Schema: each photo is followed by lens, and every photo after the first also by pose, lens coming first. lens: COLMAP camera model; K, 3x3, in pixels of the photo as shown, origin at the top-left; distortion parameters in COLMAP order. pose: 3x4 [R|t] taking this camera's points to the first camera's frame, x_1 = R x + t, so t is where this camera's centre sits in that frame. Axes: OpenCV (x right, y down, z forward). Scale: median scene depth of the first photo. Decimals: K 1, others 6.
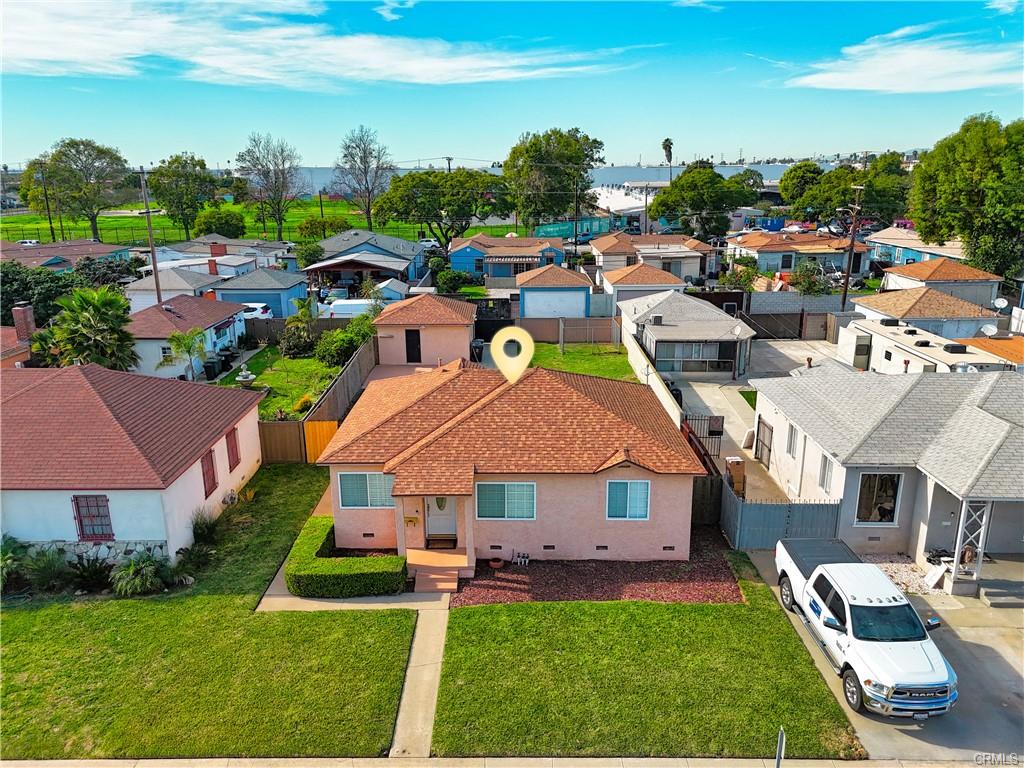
lens RADIAL K [[760.4, 0, 506.6], [0, 760.4, 381.7], [0, 0, 1]] dist [0.052131, -0.003555]
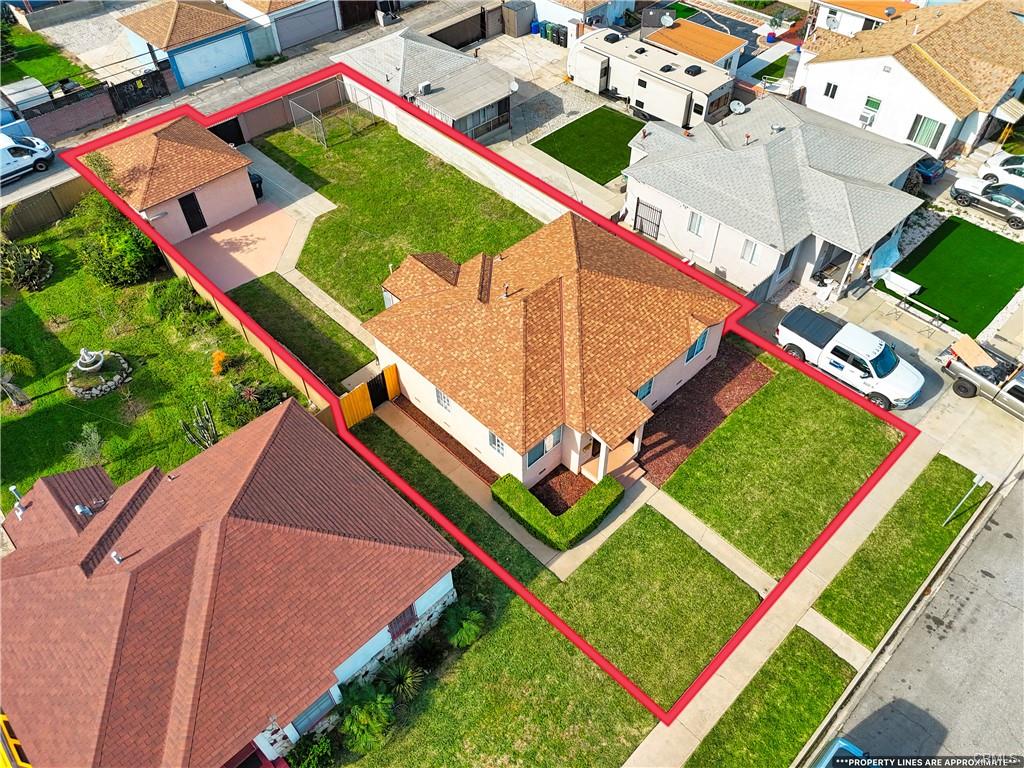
lens RADIAL K [[760.4, 0, 506.6], [0, 760.4, 381.7], [0, 0, 1]] dist [0.052131, -0.003555]
pose [[0.707833, -0.525019, 0.472575, -0.746083], [0.195919, 0.788680, 0.582751, -0.646262], [-0.678667, -0.319904, 0.661115, 0.311369]]
